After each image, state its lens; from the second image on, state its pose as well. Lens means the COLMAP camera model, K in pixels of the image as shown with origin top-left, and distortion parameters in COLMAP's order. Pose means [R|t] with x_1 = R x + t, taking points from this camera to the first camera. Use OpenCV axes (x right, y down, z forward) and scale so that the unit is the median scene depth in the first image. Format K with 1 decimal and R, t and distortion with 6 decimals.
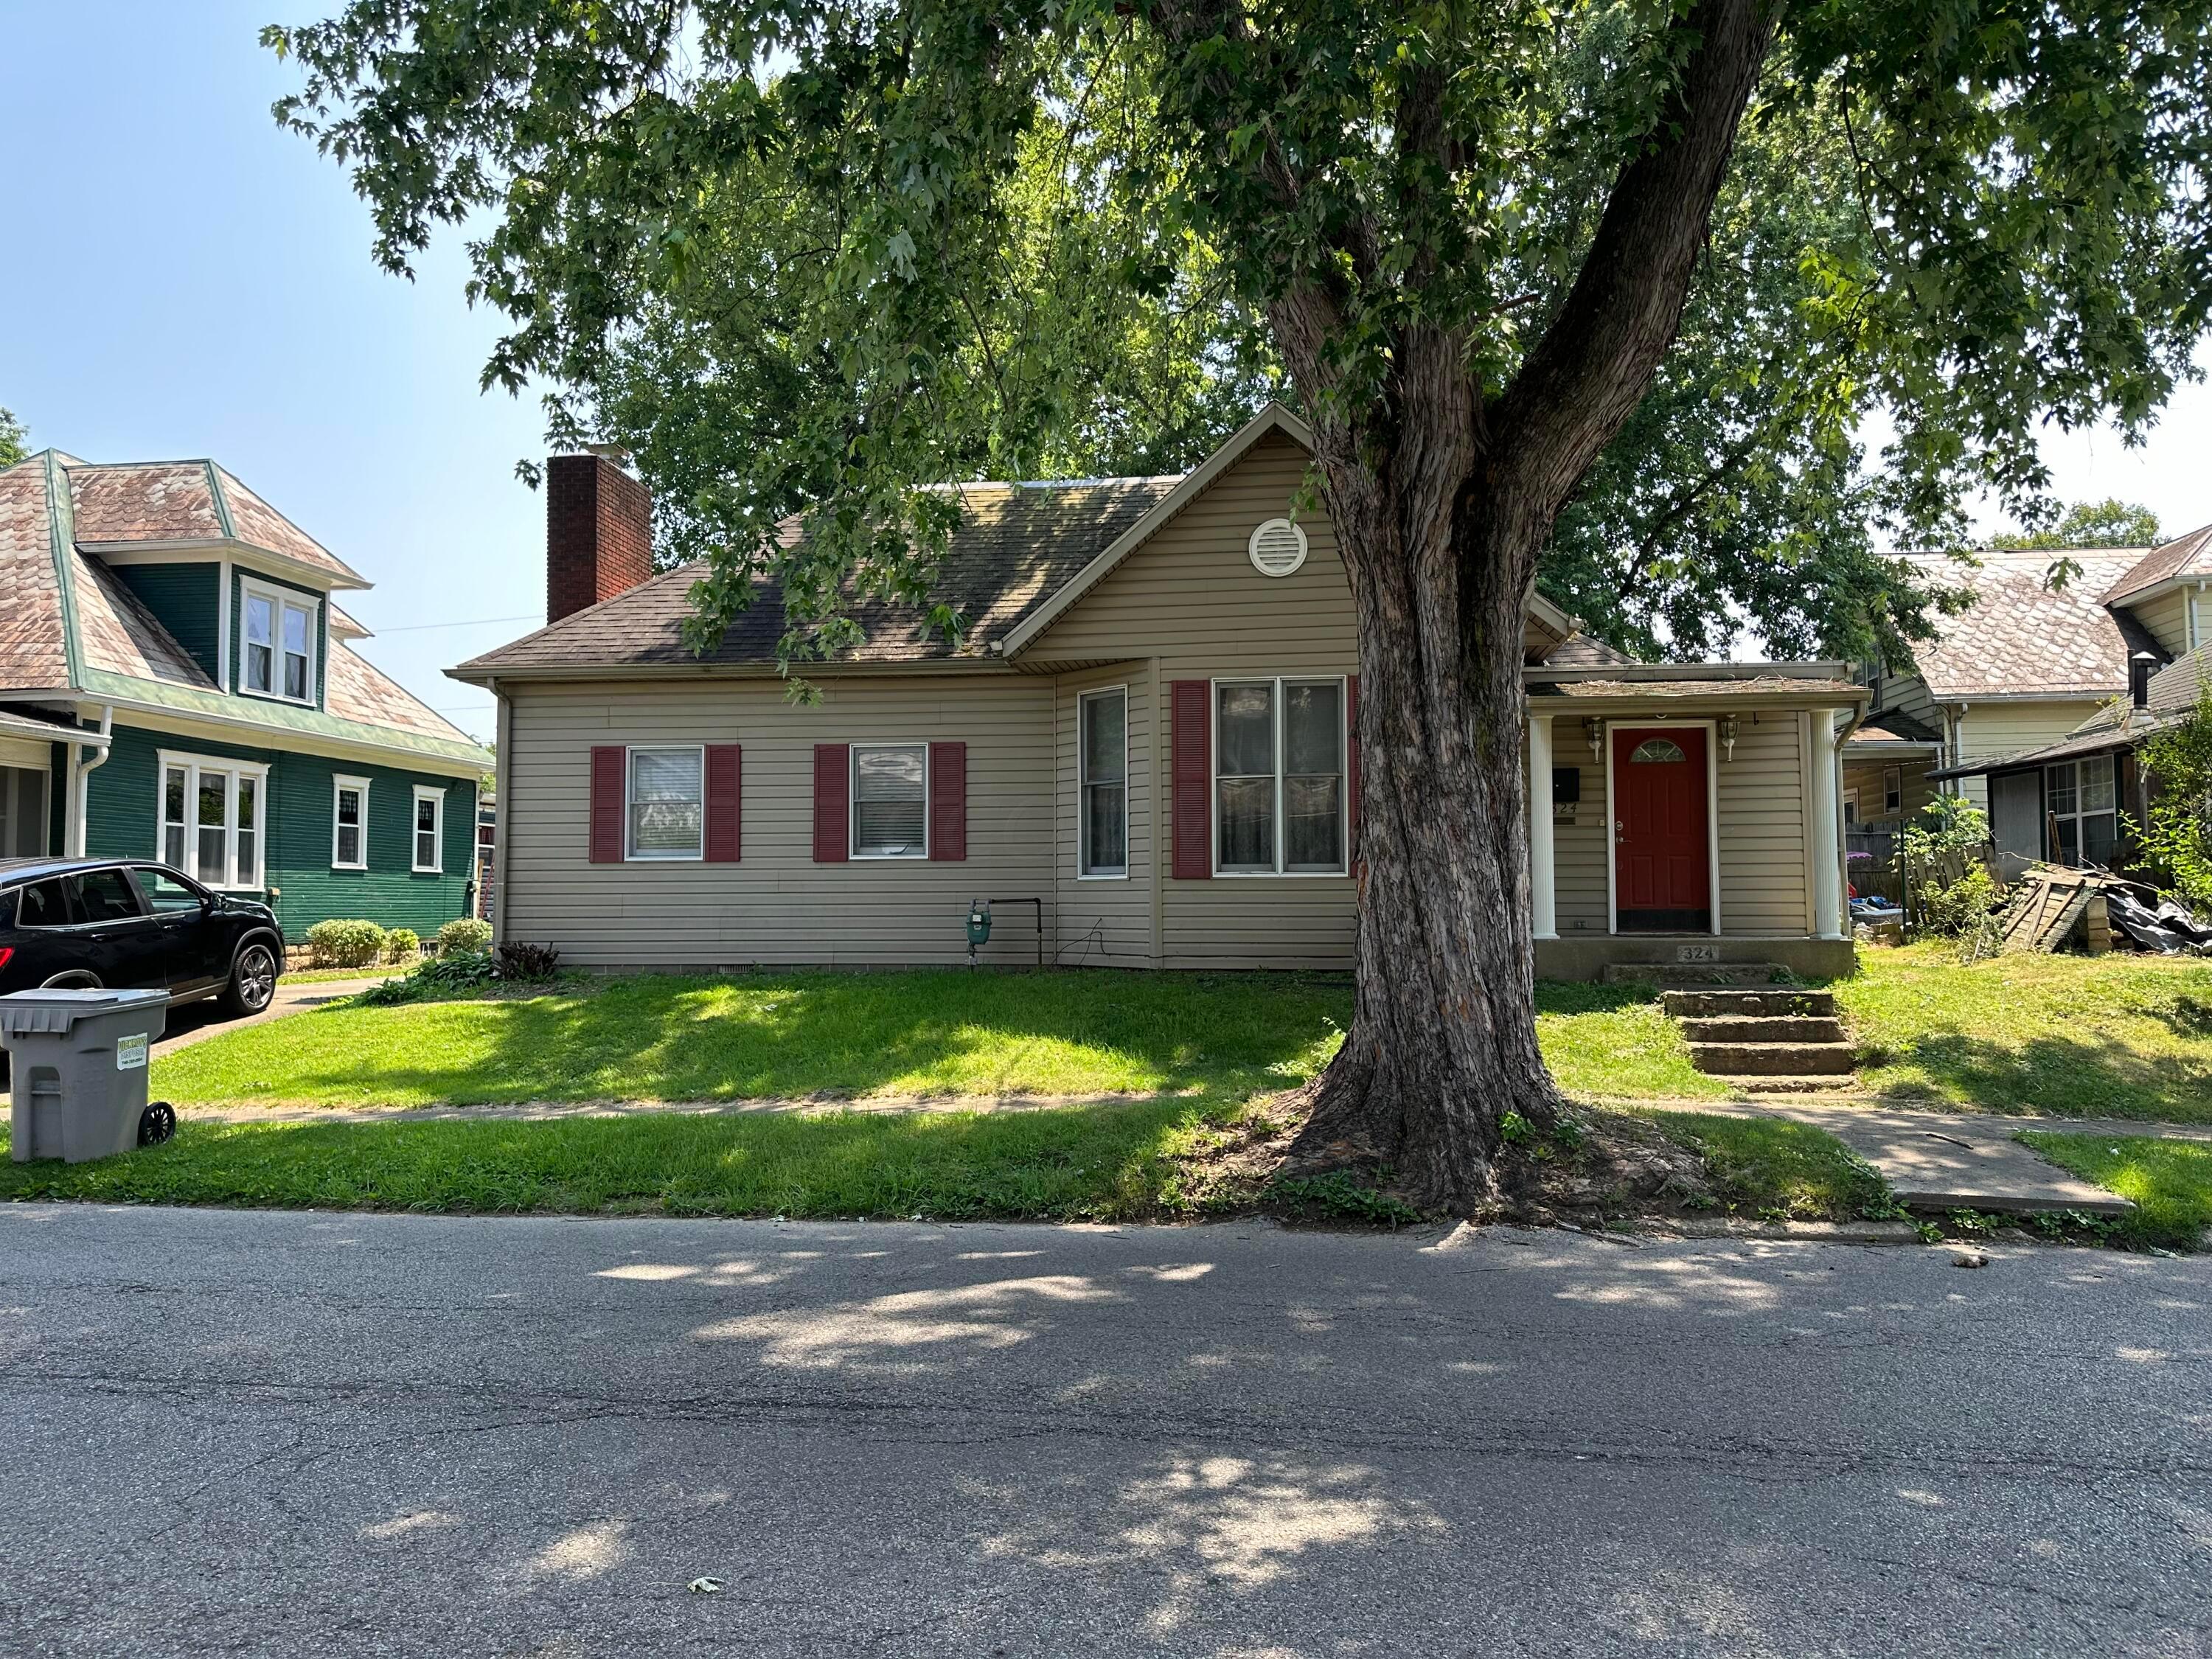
lens RADIAL K [[1548.5, 0, 1105.1], [0, 1548.5, 836.5], [0, 0, 1]] dist [0.109869, -0.158440]
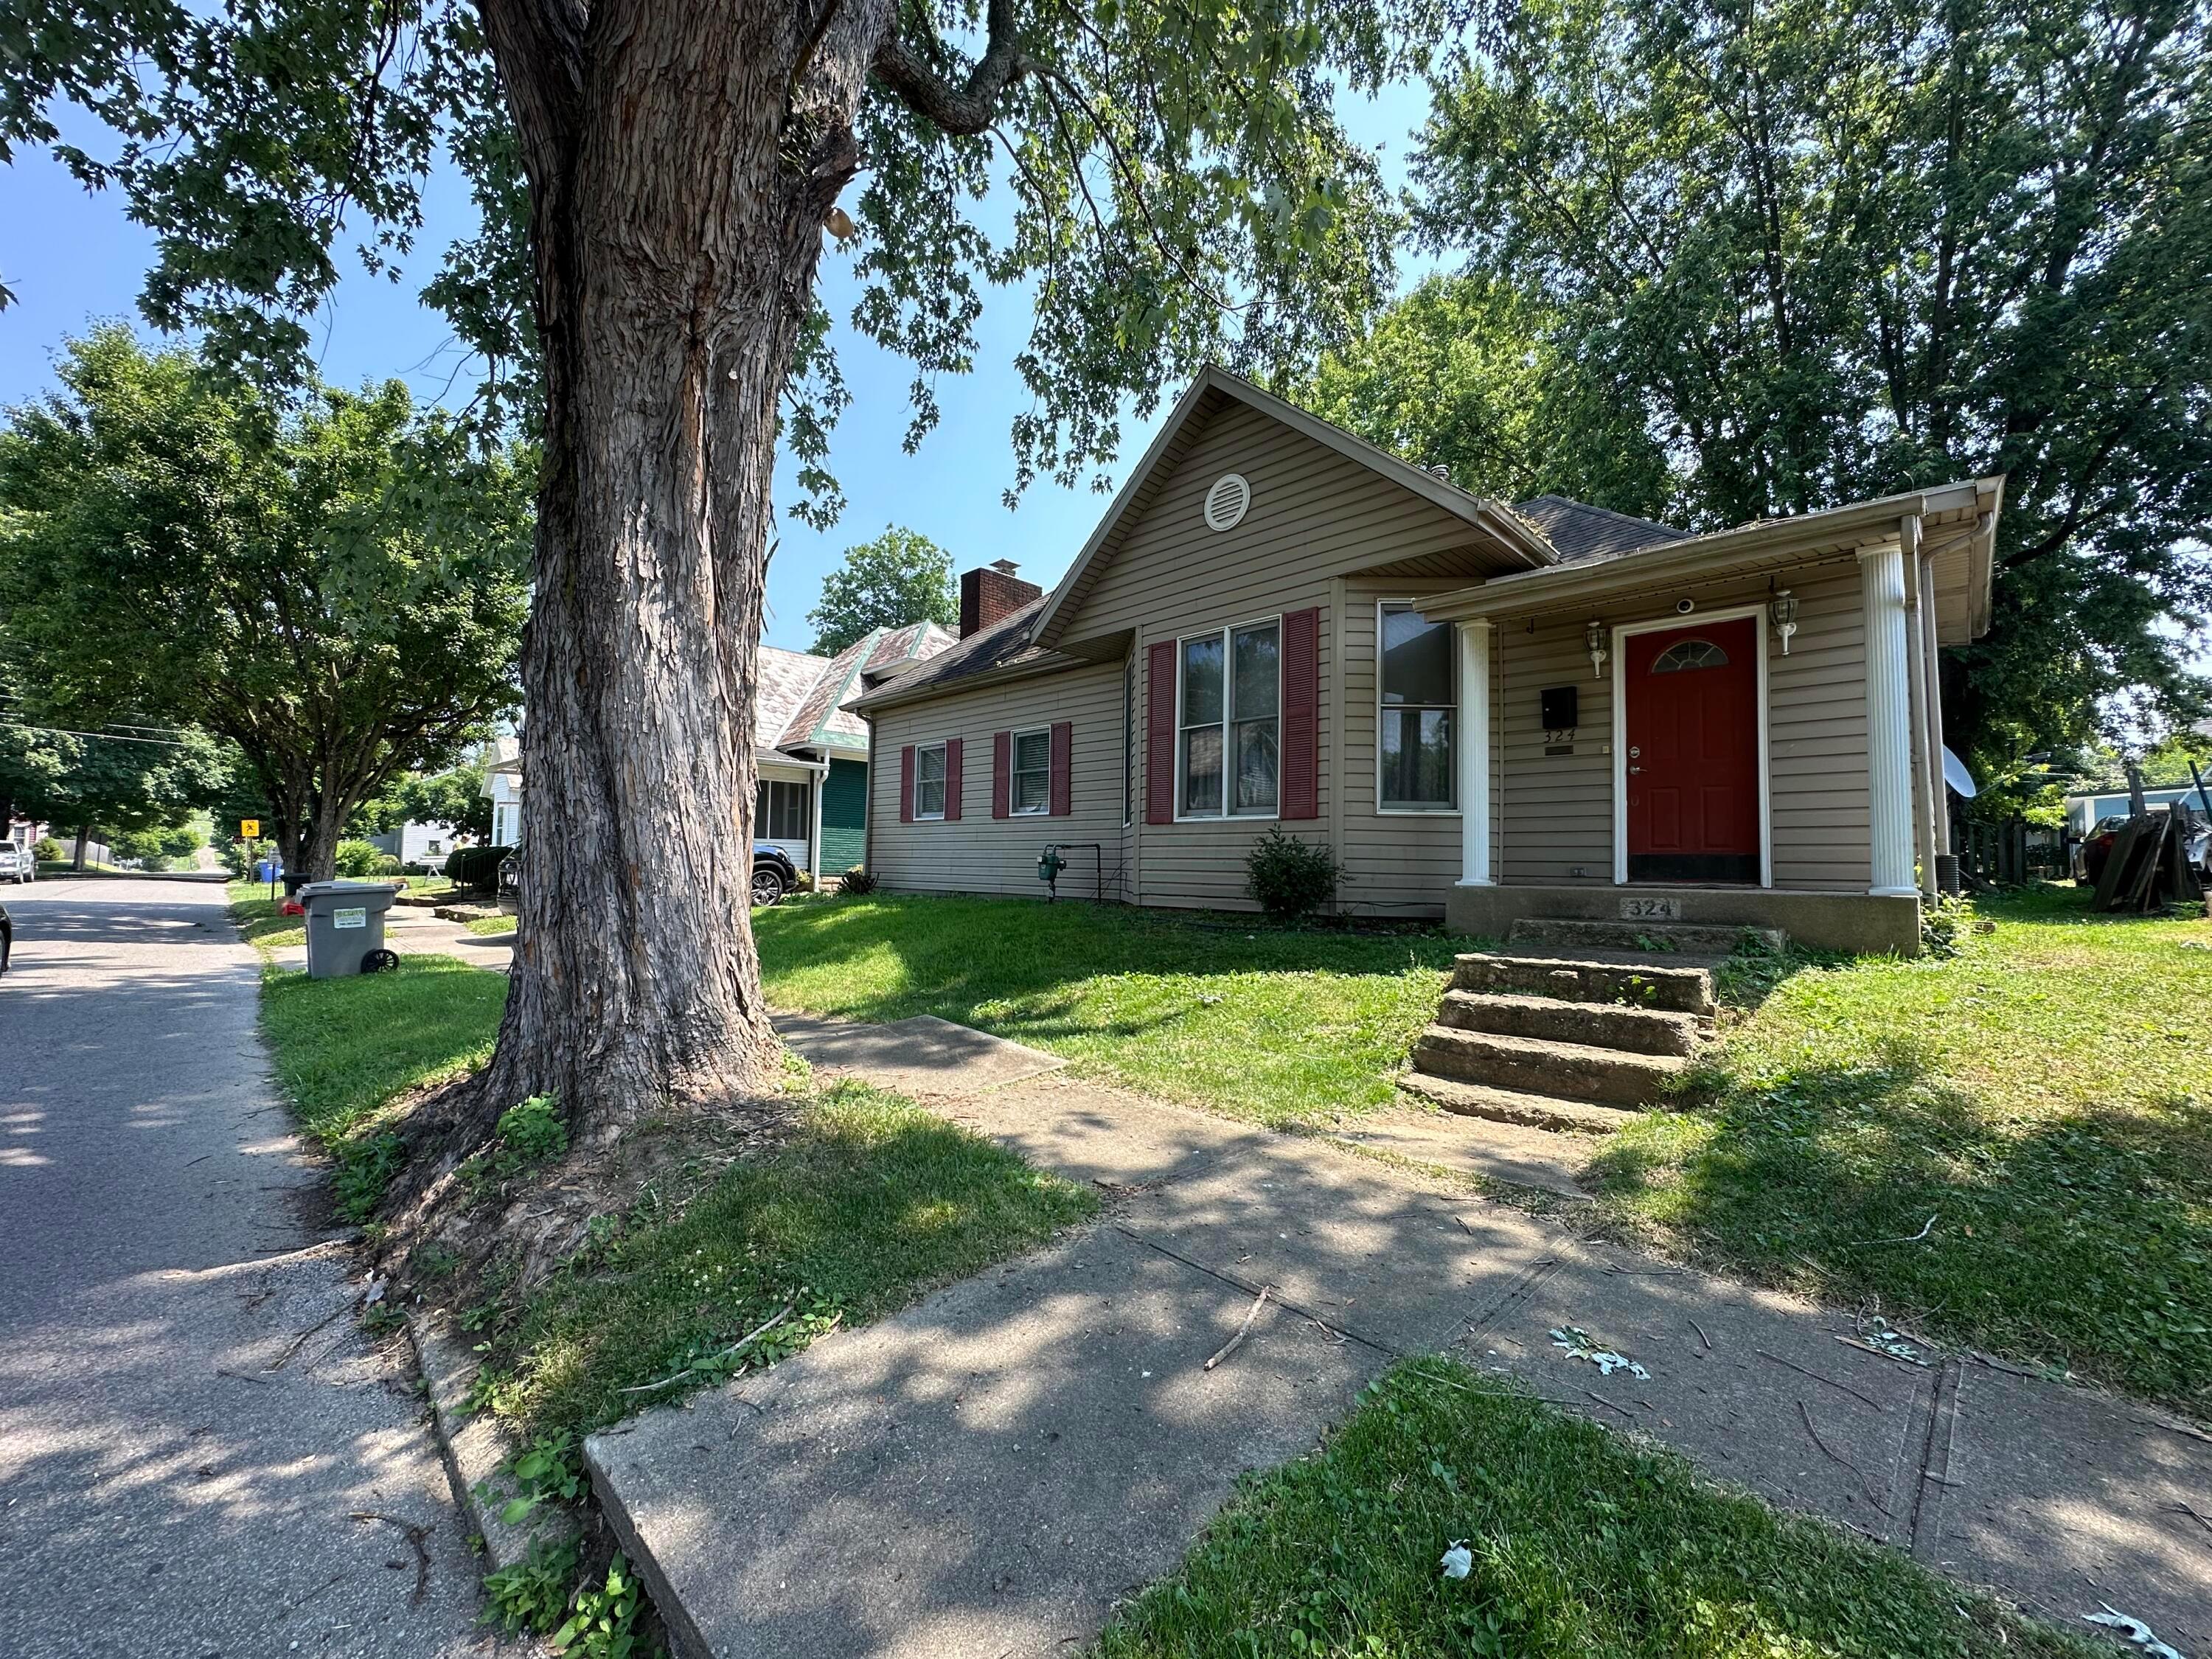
lens RADIAL K [[884.4, 0, 1099.9], [0, 884.4, 829.0], [0, 0, 1]] dist [0.000498, 0.000168]
pose [[0.797007, -0.011038, -0.603870, 0.389096], [0.008452, 0.999939, -0.007122, 0.034520], [0.603911, 0.000572, 0.797051, 0.467128]]
